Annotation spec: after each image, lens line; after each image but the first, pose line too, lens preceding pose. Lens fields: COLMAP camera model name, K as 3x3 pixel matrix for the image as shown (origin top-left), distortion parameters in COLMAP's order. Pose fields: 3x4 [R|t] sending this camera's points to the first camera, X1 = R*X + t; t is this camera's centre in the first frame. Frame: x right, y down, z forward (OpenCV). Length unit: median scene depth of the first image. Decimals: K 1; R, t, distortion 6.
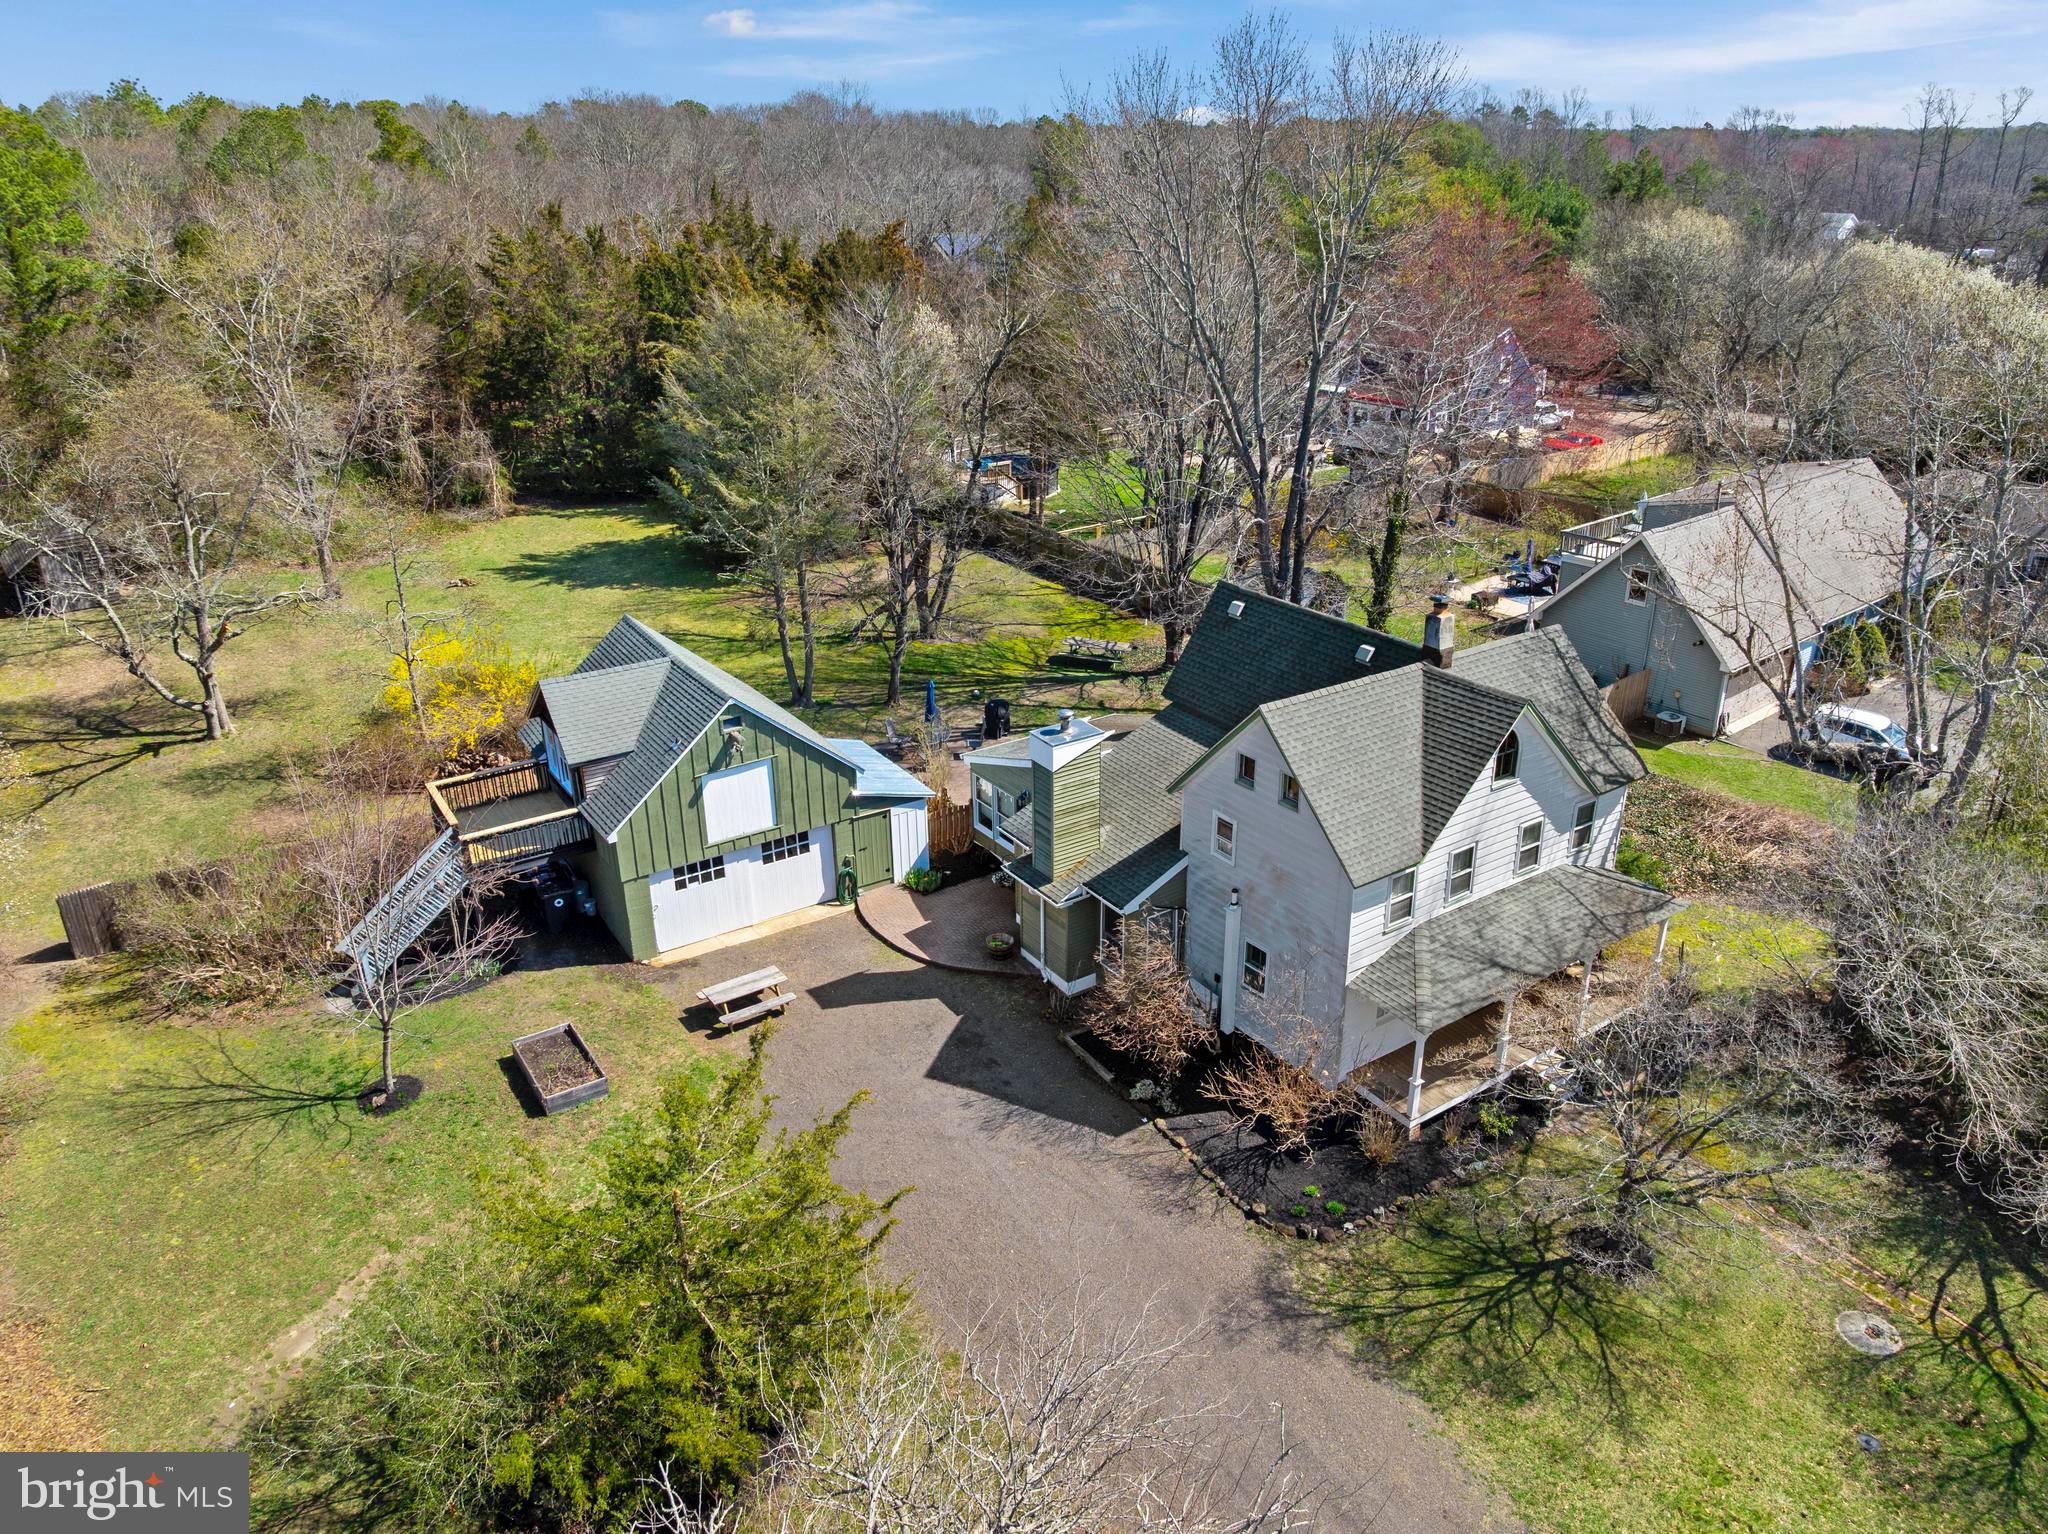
lens RADIAL K [[1451.2, 0, 1035.4], [0, 1451.2, 784.8], [0, 0, 1]] dist [-0.045424, 0.011308]
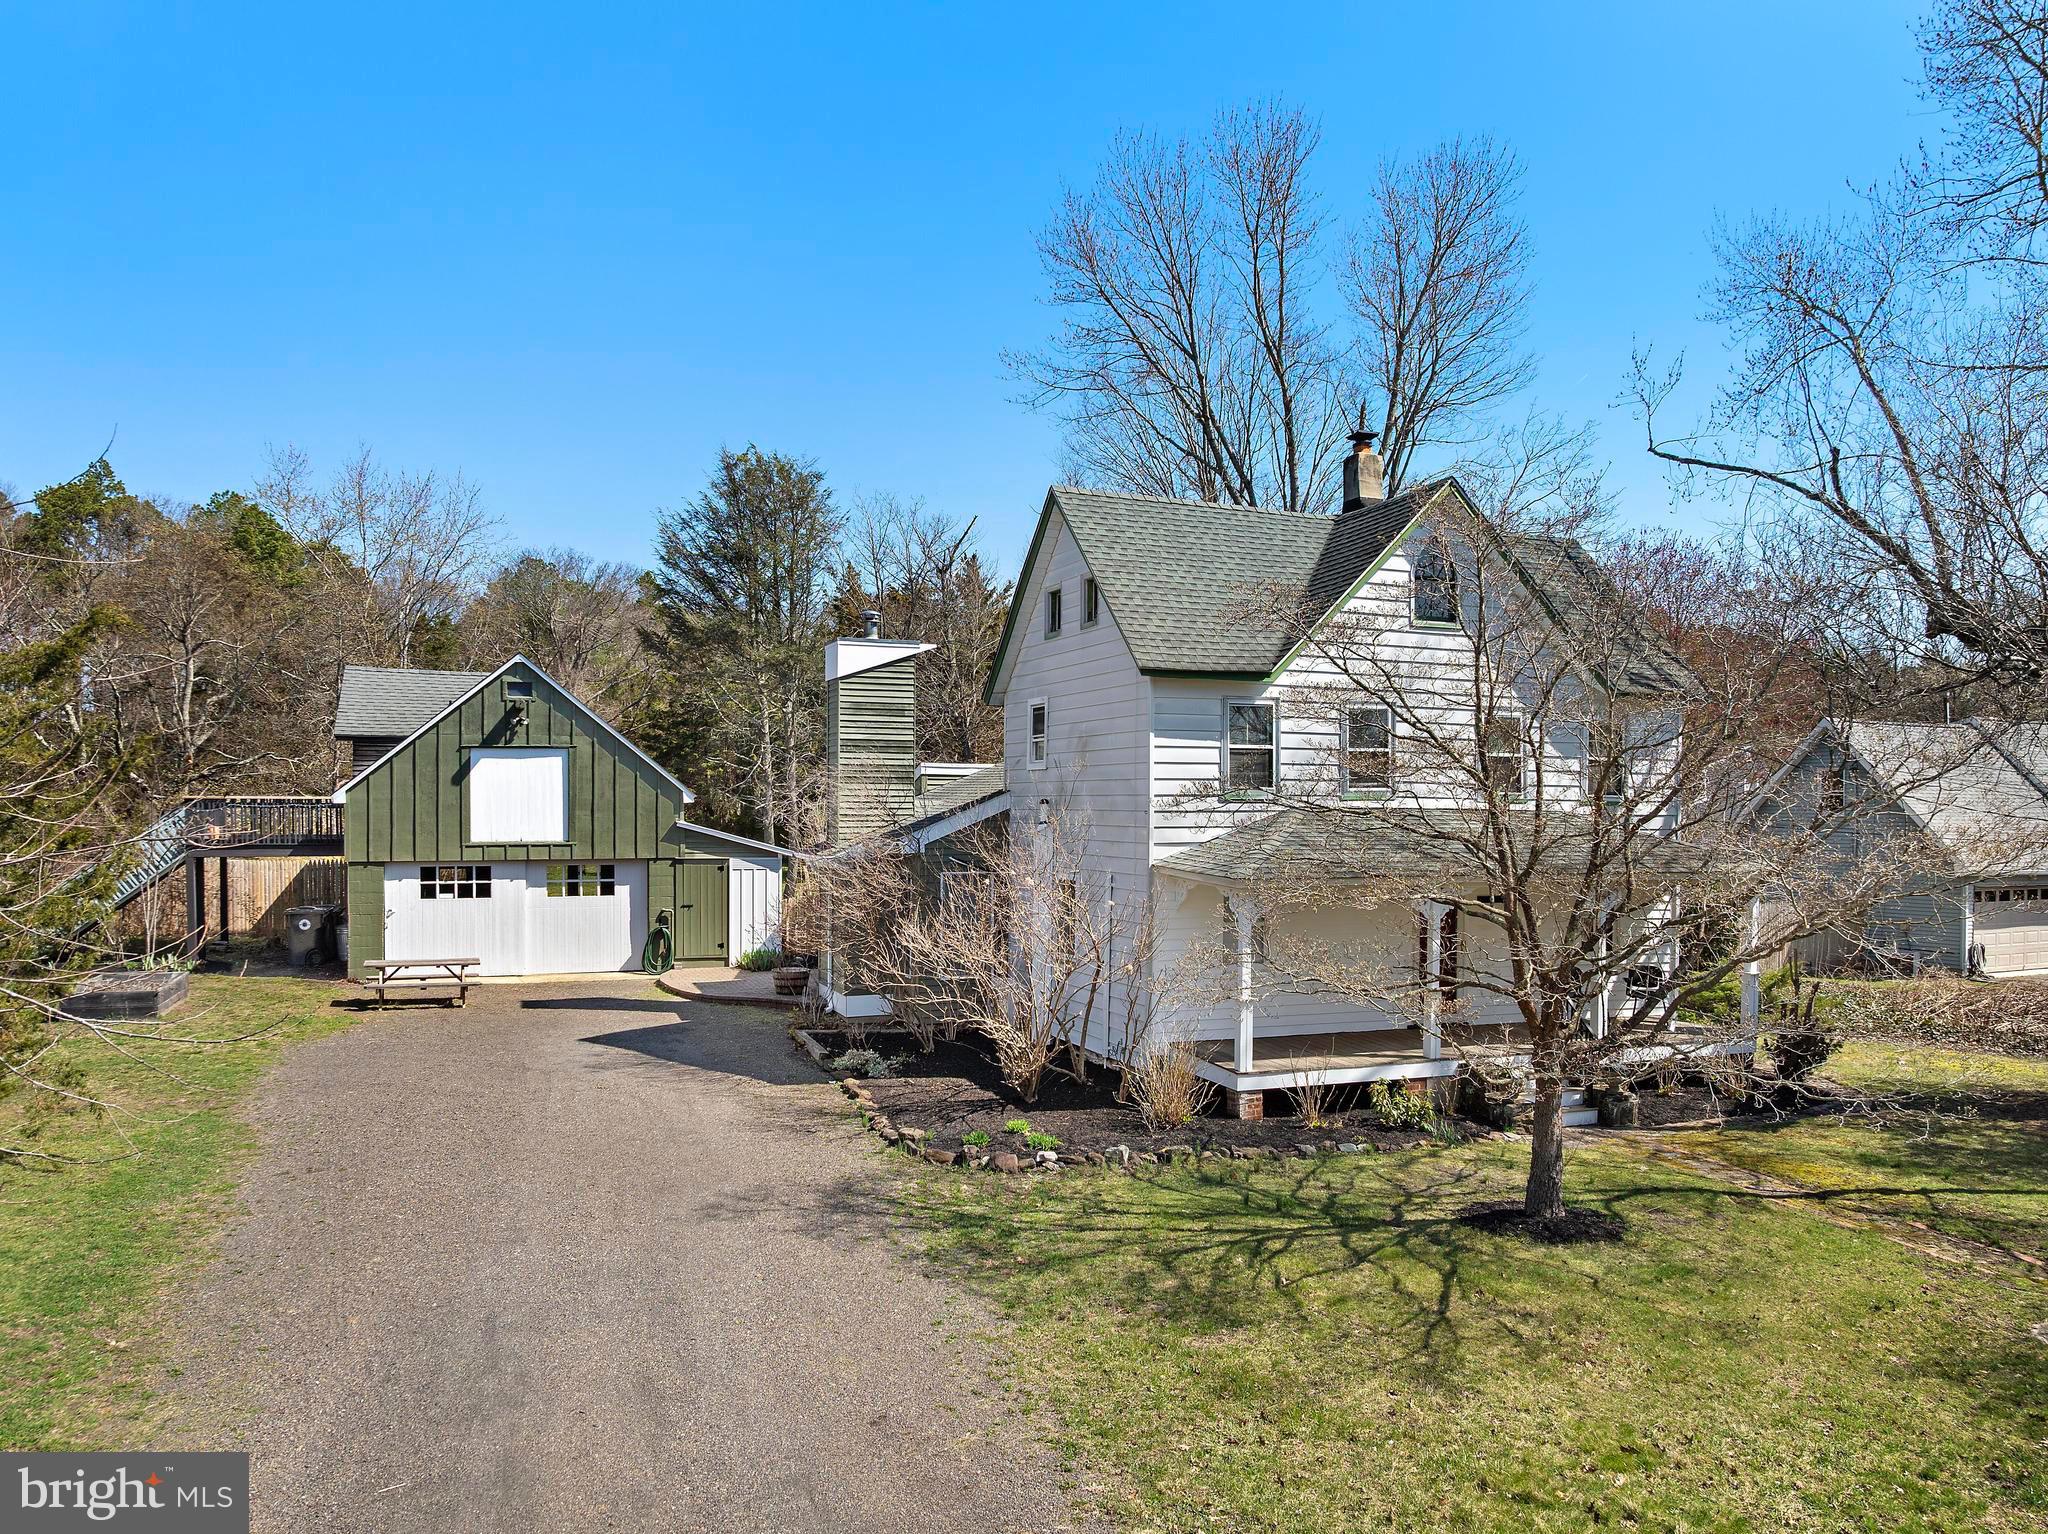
lens RADIAL K [[1451.2, 0, 1048.1], [0, 1451.2, 842.9], [0, 0, 1]] dist [-0.045424, 0.011308]
pose [[0.976470, 0.020031, -0.214721, 0.251872], [-0.102013, 0.920134, -0.378083, 0.306444], [0.189999, 0.391091, 0.900527, 0.347388]]
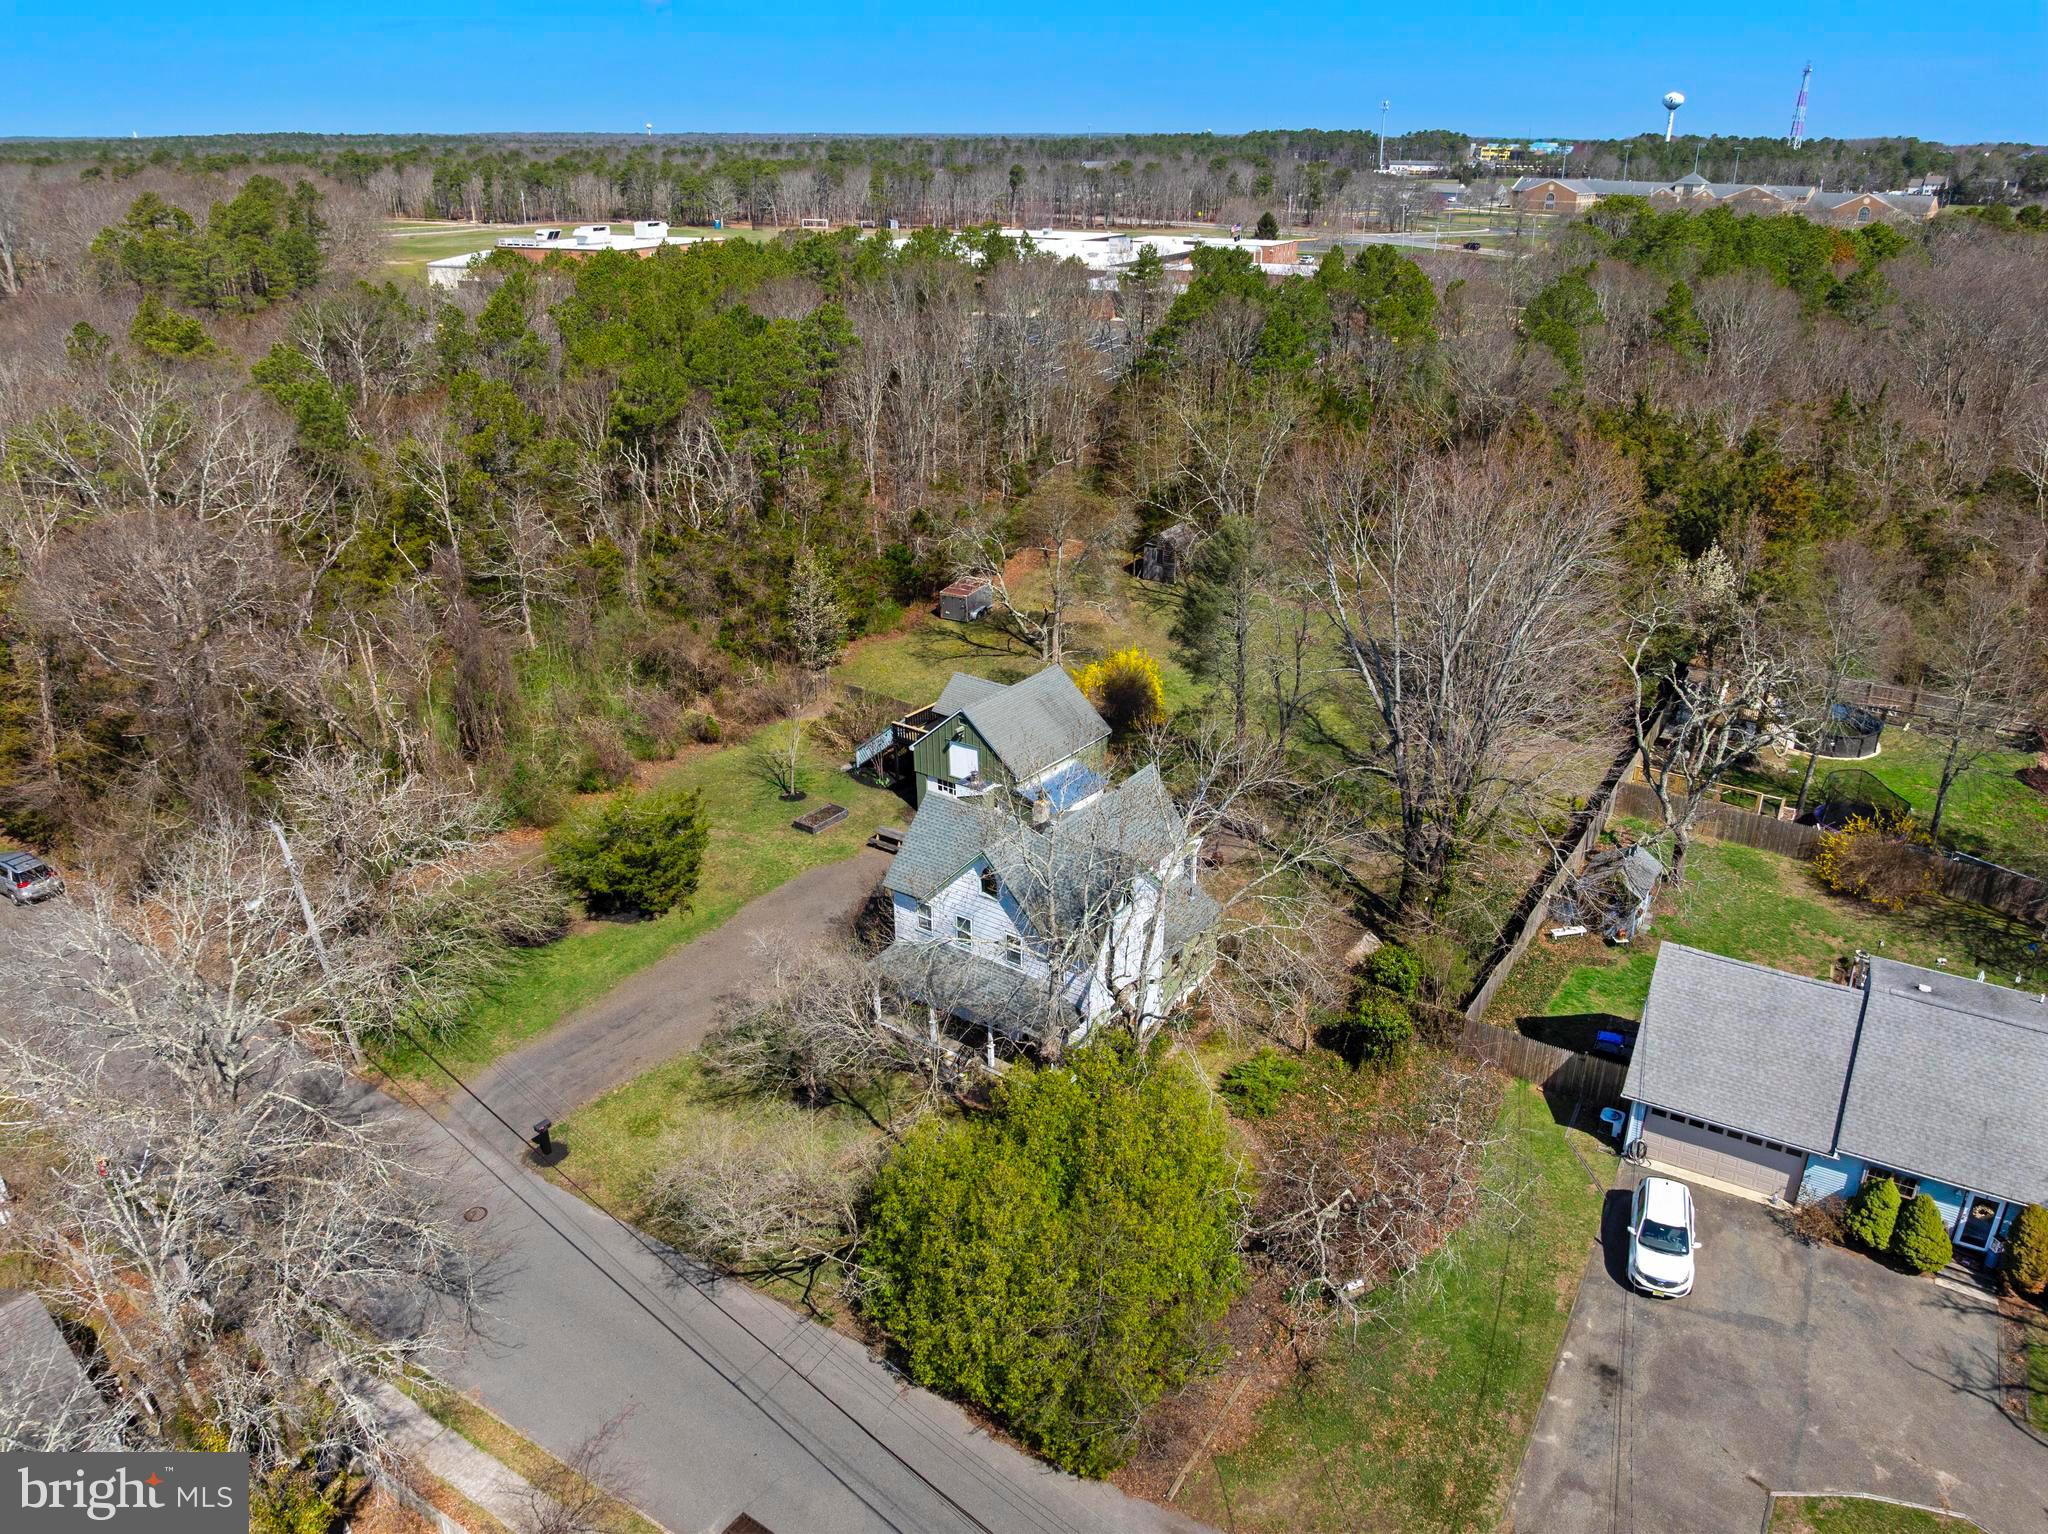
lens RADIAL K [[1451.2, 0, 1033.0], [0, 1451.2, 763.6], [0, 0, 1]] dist [-0.045424, 0.011308]
pose [[0.348036, 0.383304, -0.855540, 1.488690], [-0.392141, 0.888444, 0.238521, -0.485728], [0.851526, 0.252478, 0.459520, 0.185407]]
